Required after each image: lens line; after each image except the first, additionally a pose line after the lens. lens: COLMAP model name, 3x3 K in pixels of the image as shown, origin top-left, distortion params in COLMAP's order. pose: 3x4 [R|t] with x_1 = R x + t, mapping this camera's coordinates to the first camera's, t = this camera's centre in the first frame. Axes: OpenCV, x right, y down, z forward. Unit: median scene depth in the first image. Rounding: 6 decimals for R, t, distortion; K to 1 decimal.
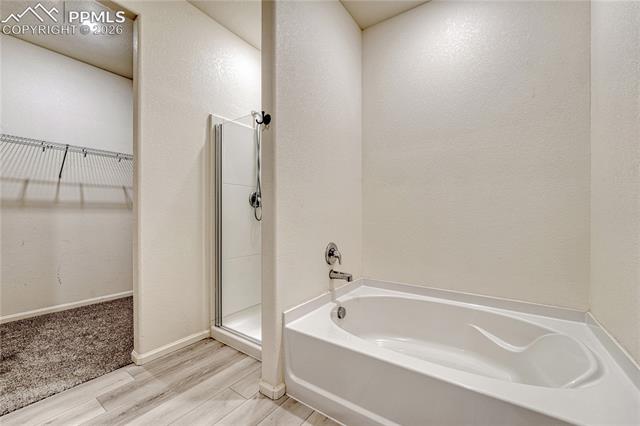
lens RADIAL K [[261.0, 0, 320.6], [0, 261.0, 214.9], [0, 0, 1]] dist [-0.002790, -0.000015]
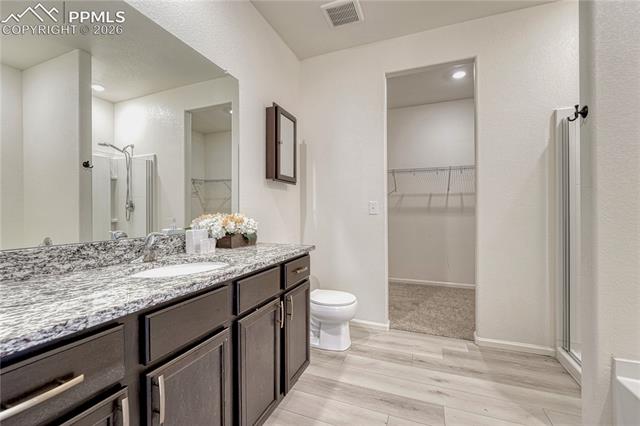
lens RADIAL K [[261.0, 0, 320.6], [0, 261.0, 214.9], [0, 0, 1]] dist [-0.002790, -0.000015]
pose [[0.248668, 0.004907, -0.968576, 0.236818], [0.001658, 0.999984, 0.005492, -0.029539], [0.968587, -0.002972, 0.248656, -0.006264]]
